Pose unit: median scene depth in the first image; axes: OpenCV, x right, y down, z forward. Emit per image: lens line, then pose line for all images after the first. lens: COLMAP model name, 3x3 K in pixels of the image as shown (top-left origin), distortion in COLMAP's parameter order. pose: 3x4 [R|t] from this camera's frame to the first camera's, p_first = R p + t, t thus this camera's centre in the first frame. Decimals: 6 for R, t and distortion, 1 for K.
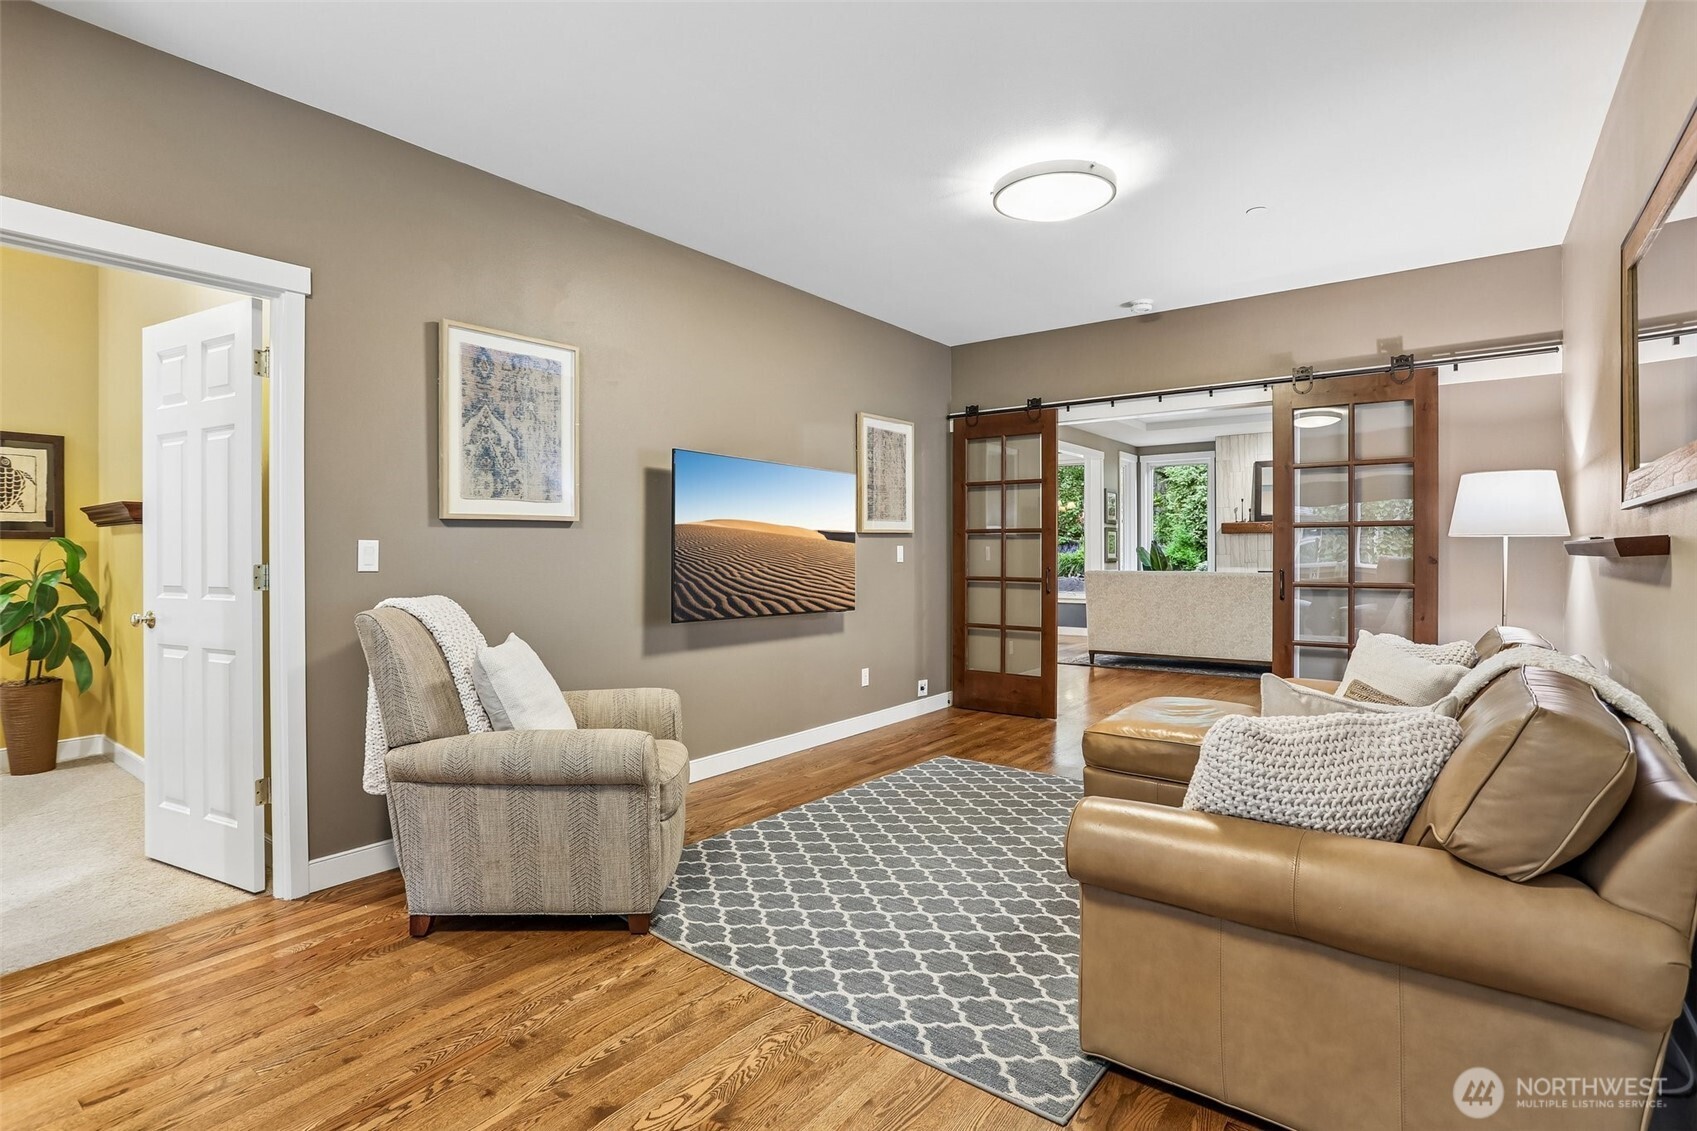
lens RADIAL K [[826.5, 0, 832.8], [0, 826.5, 560.4], [0, 0, 1]] dist [-0.083578, 0.048678]
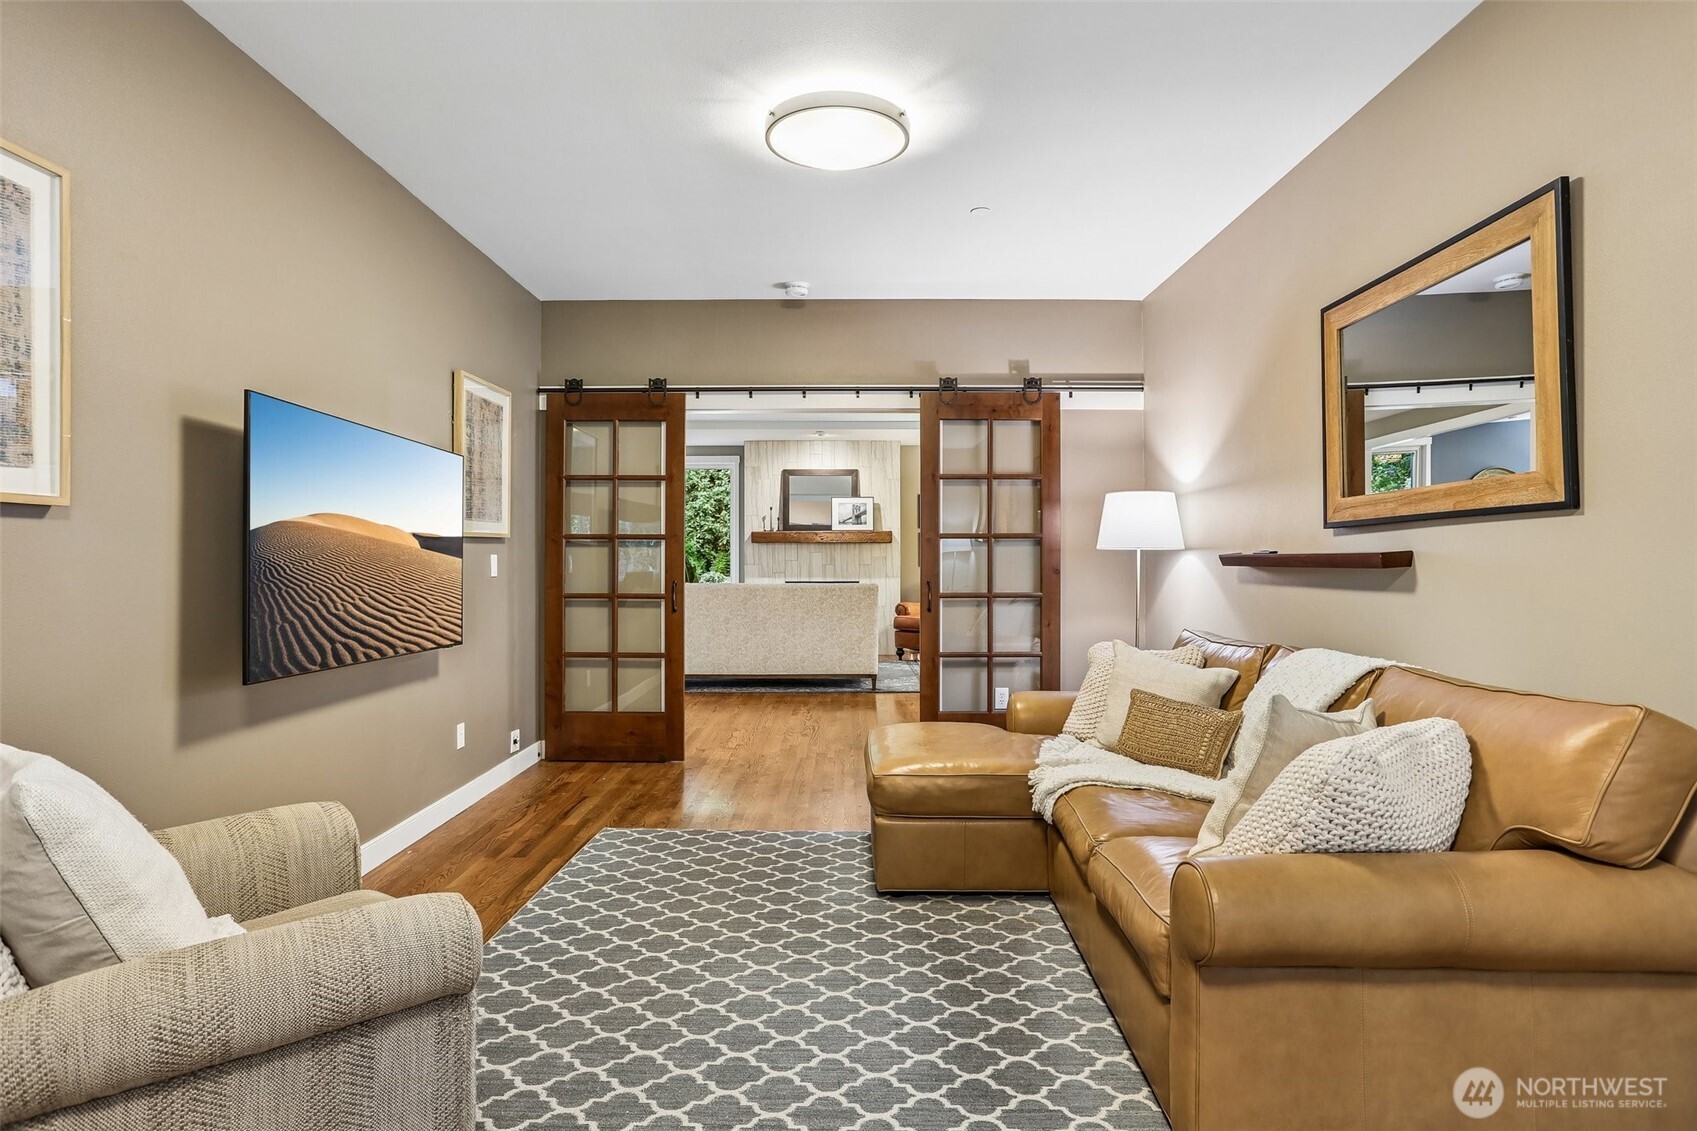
lens RADIAL K [[912.2, 0, 846.6], [0, 912.2, 560.3], [0, 0, 1]] dist [-0.017407, 0.002850]
pose [[0.791058, 0.002151, 0.611737, -0.201783], [0.004655, 0.999944, -0.009536, -0.003735], [-0.611723, 0.010392, 0.791004, 0.179844]]
